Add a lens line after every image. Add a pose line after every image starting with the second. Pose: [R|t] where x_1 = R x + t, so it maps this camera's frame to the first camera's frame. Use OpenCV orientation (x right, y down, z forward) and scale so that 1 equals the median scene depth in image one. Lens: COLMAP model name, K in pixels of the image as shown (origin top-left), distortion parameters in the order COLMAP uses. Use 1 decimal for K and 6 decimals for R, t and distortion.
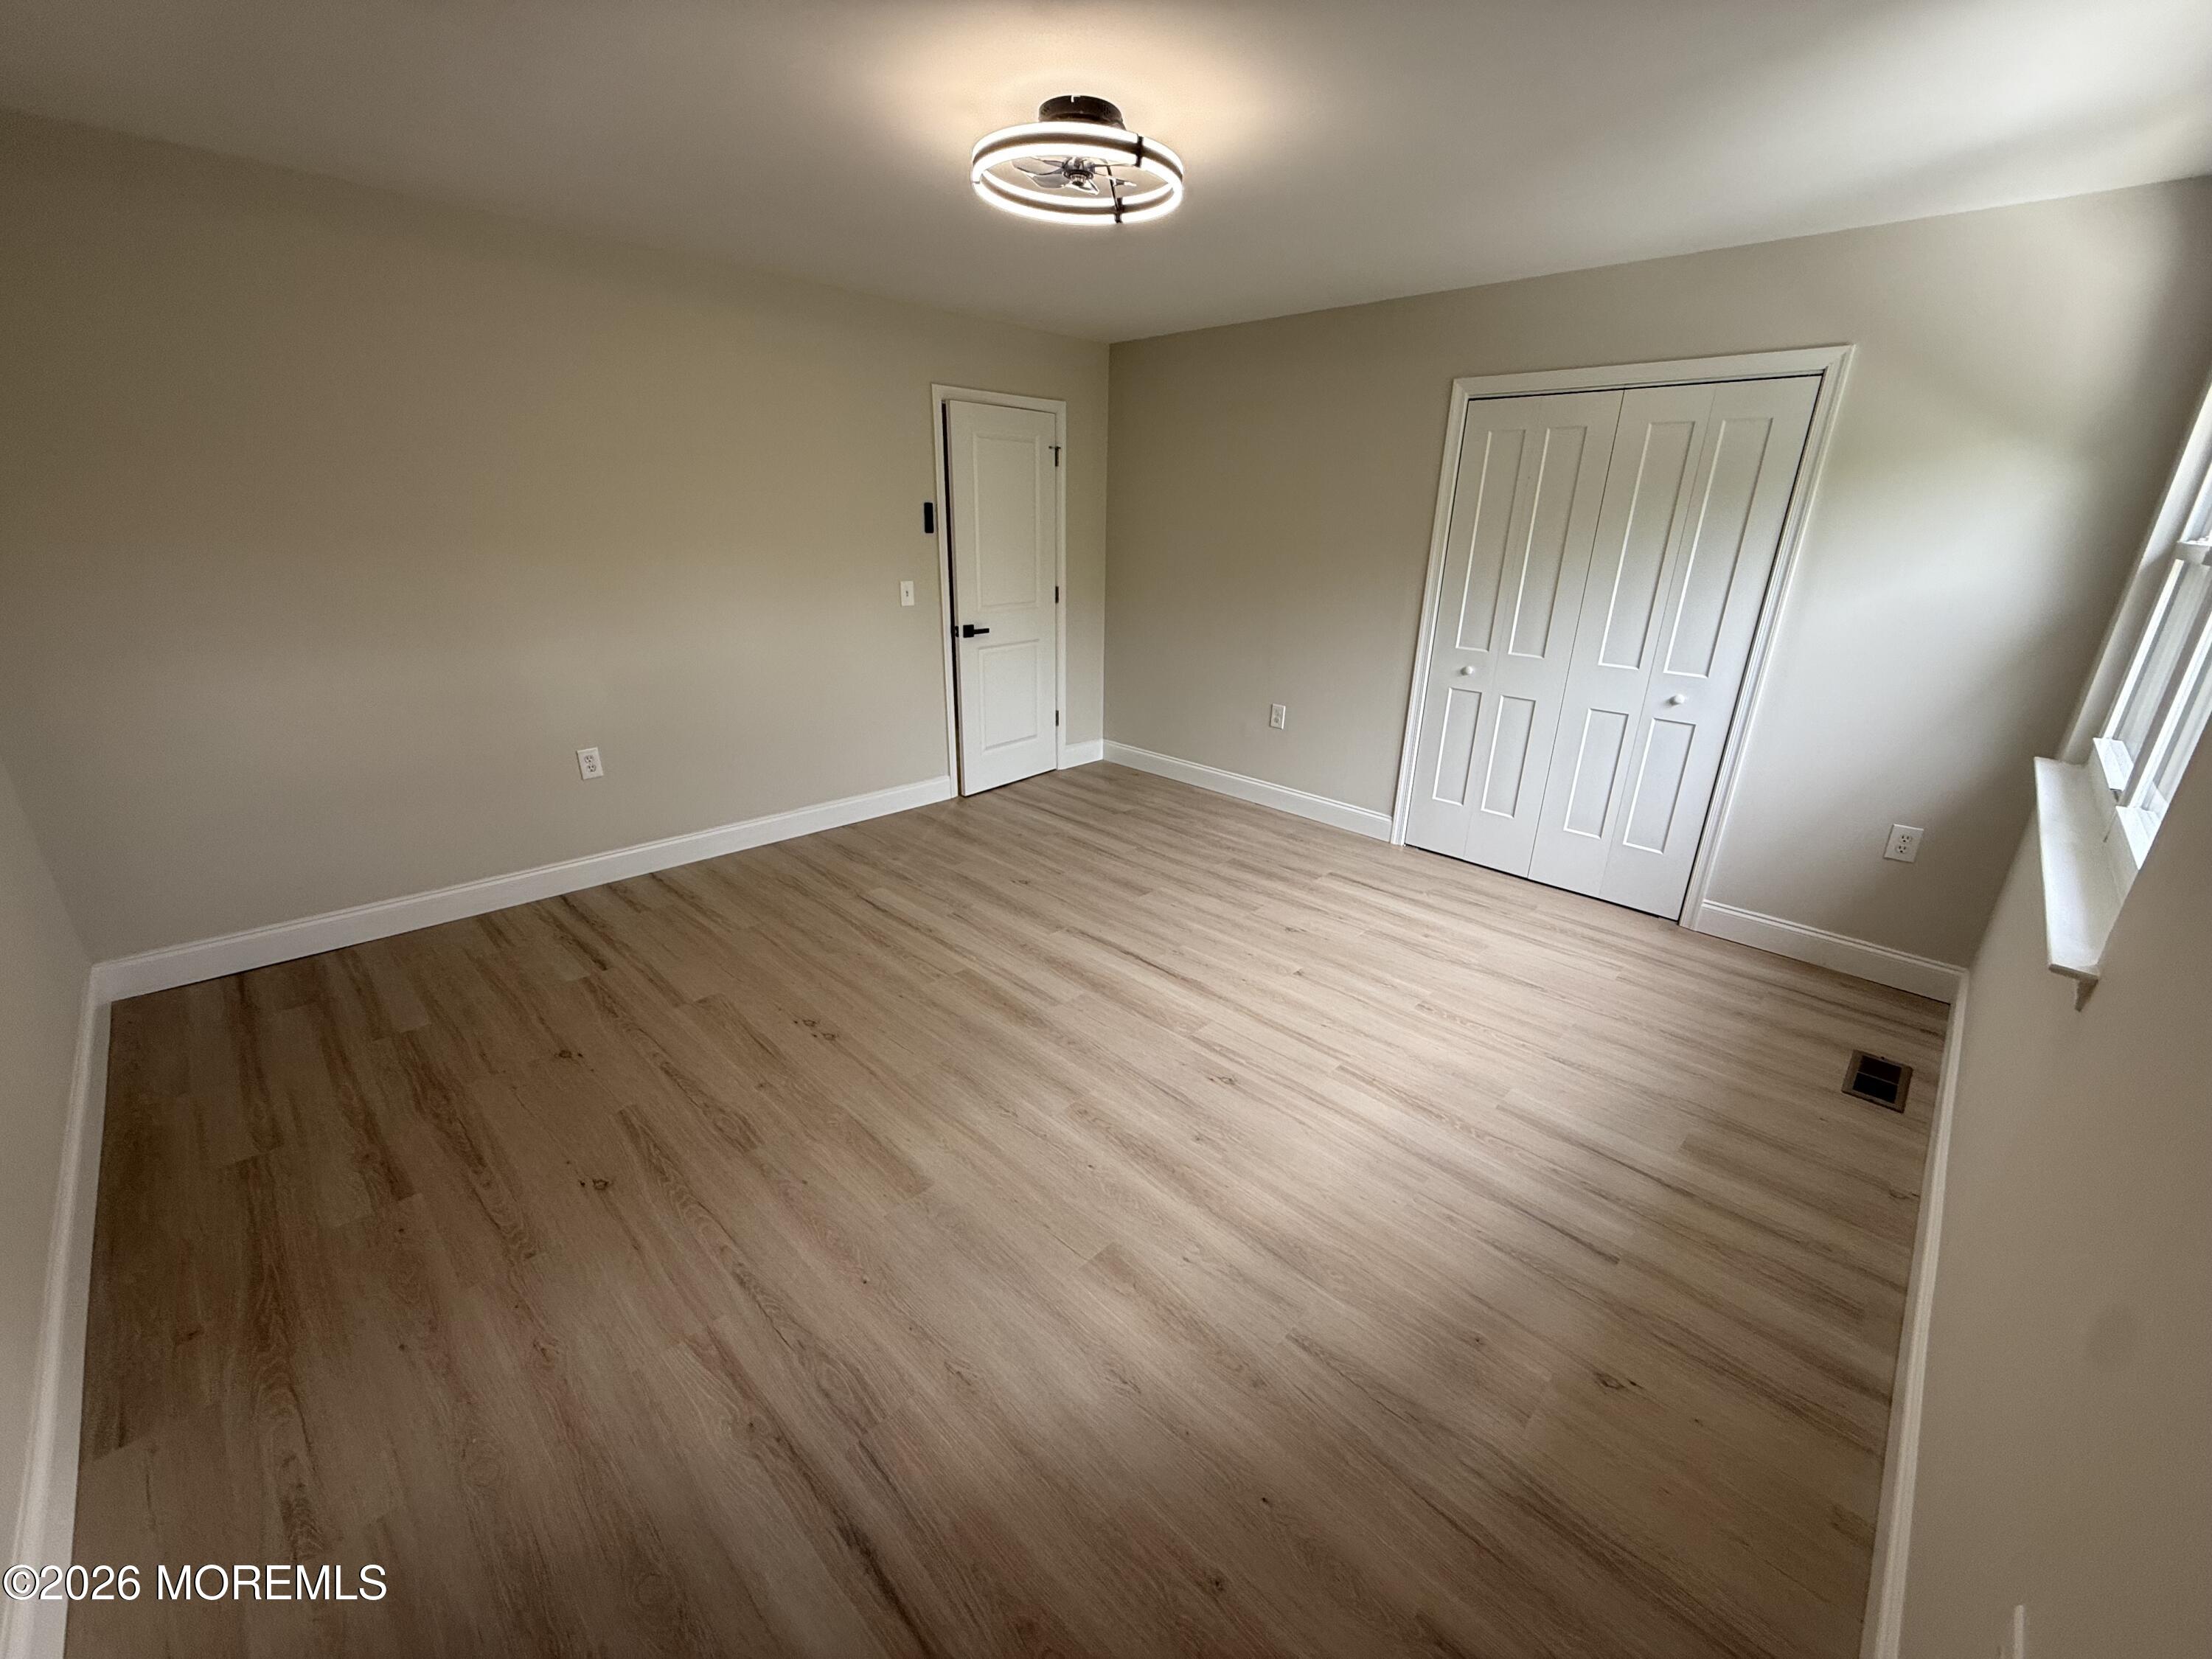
lens RADIAL K [[880.7, 0, 1099.3], [0, 880.7, 828.1], [0, 0, 1]] dist [0.001554, -0.000202]
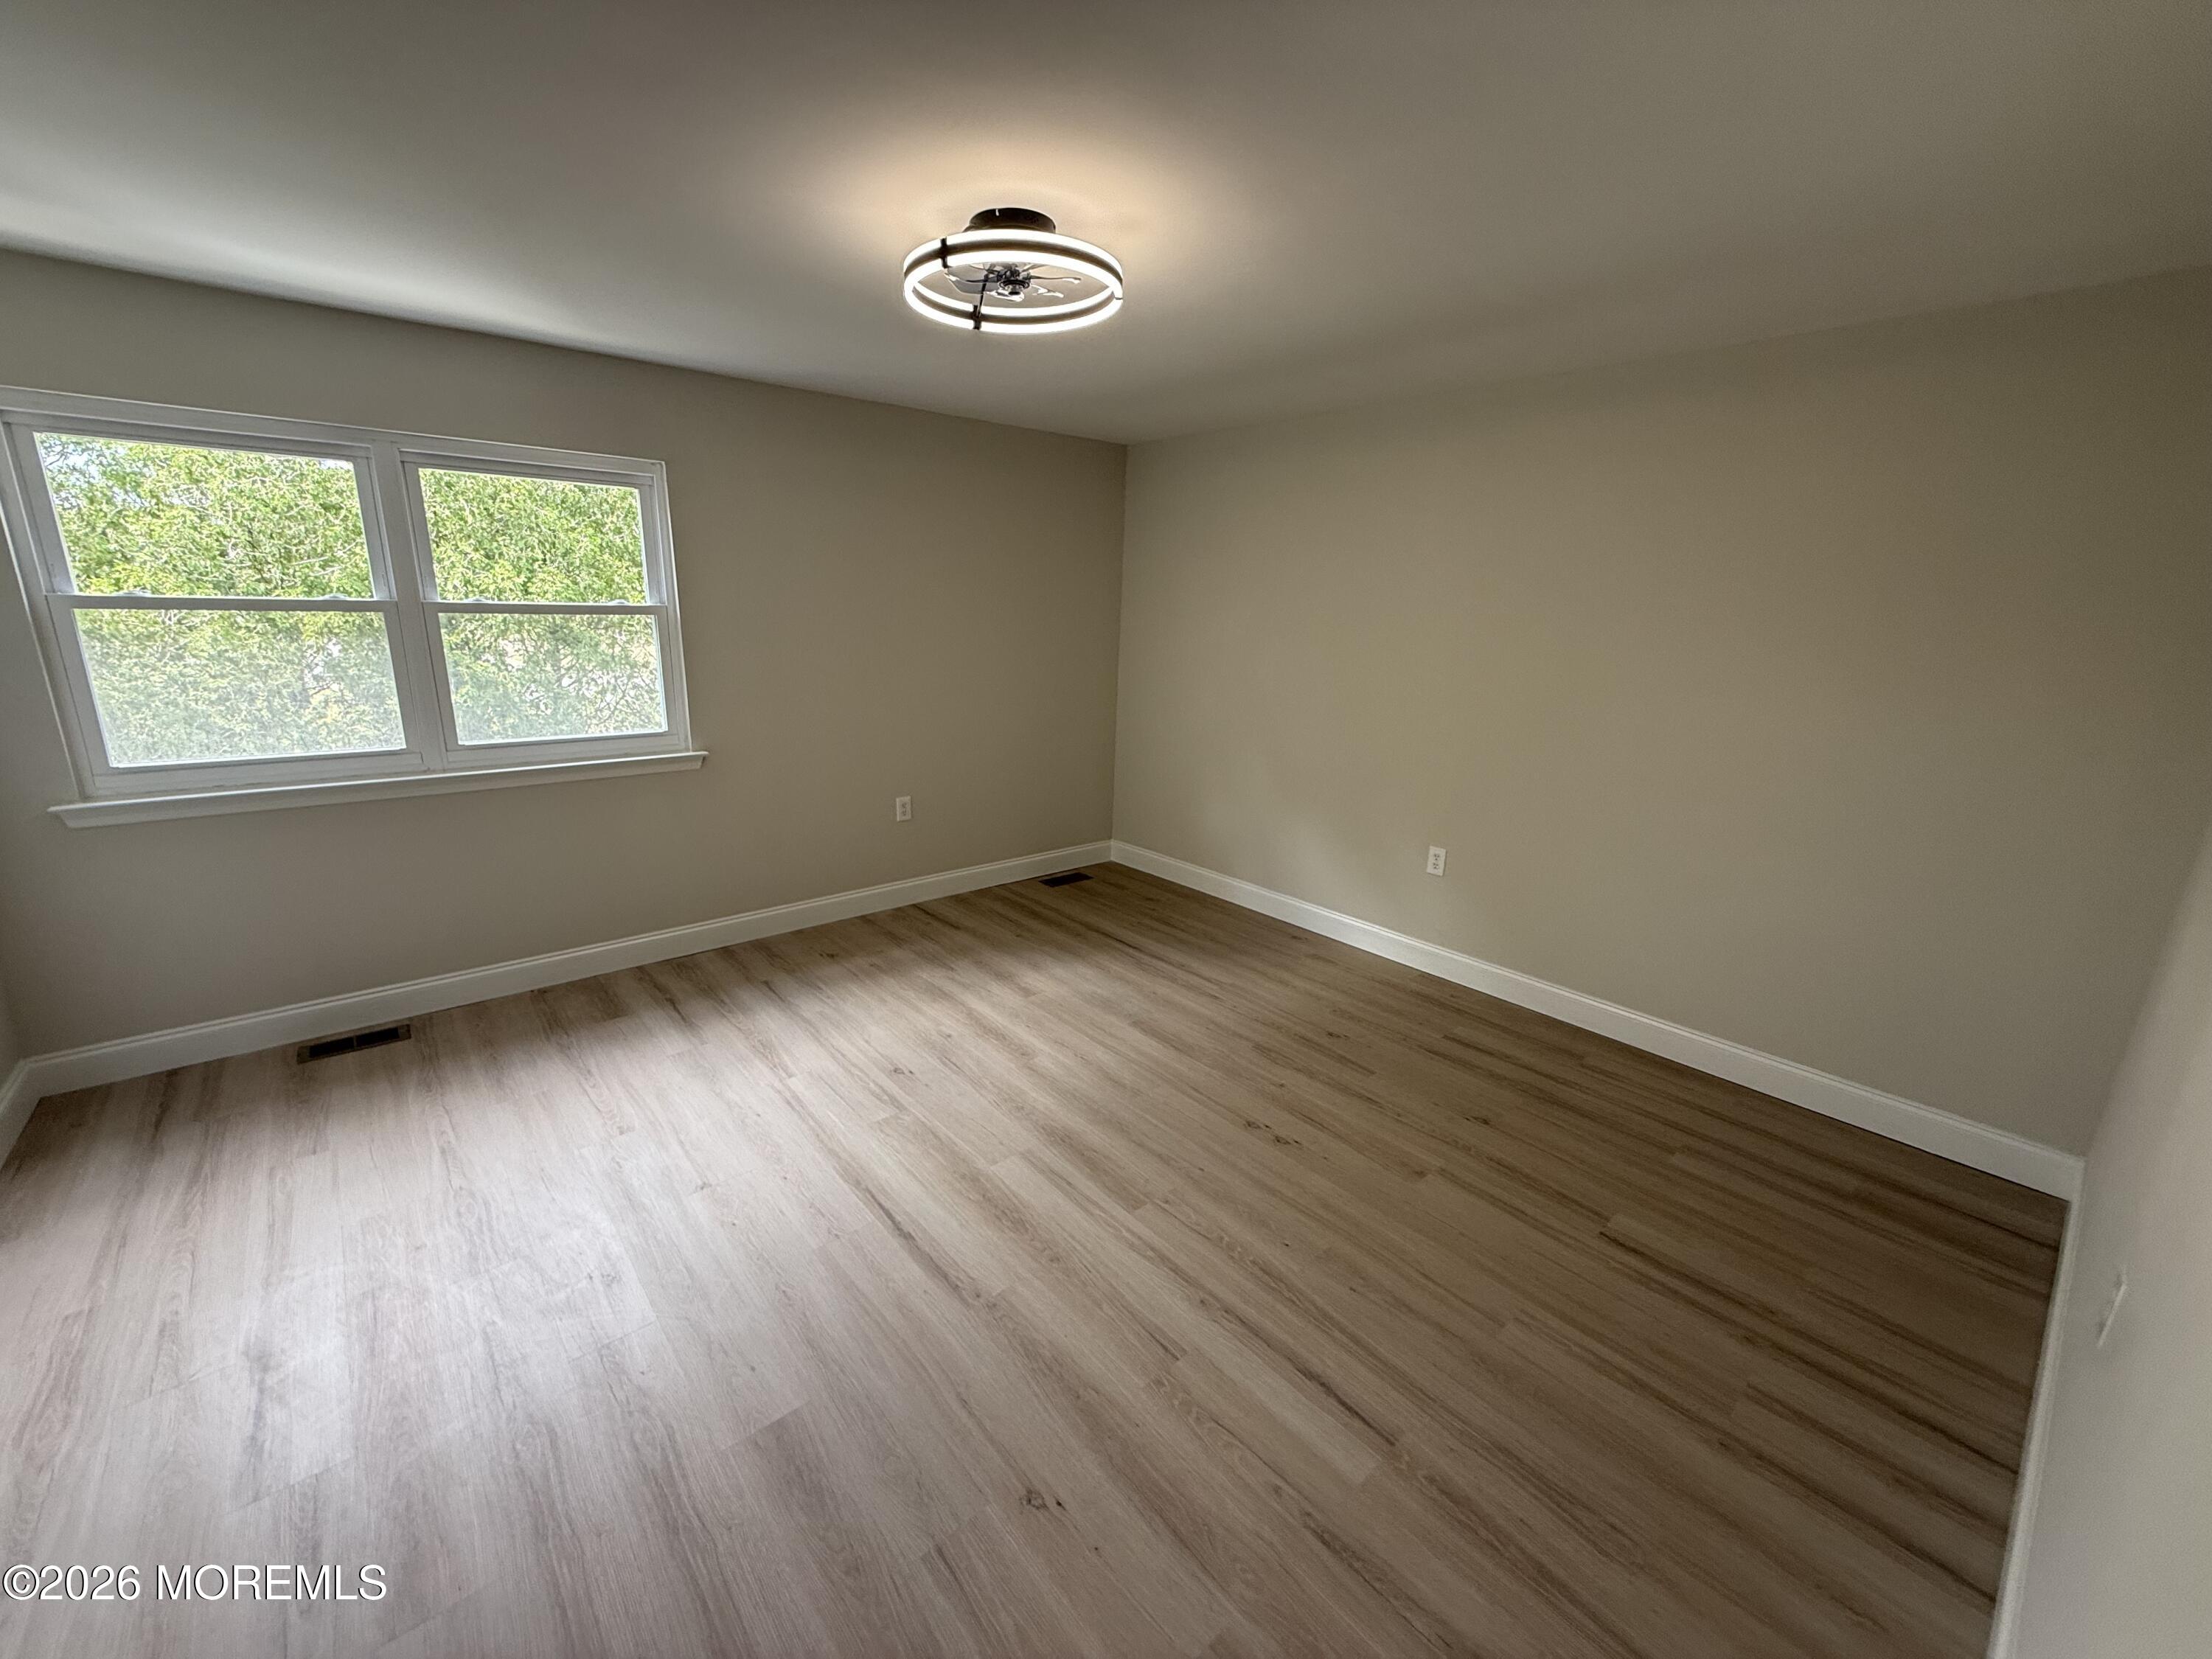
lens RADIAL K [[880.7, 0, 1099.3], [0, 880.7, 828.1], [0, 0, 1]] dist [0.001554, -0.000202]
pose [[-0.994963, -0.069119, 0.072601, -0.177920], [-0.016703, 0.828453, 0.559810, -0.621786], [-0.098840, 0.555777, -0.825435, 1.667444]]
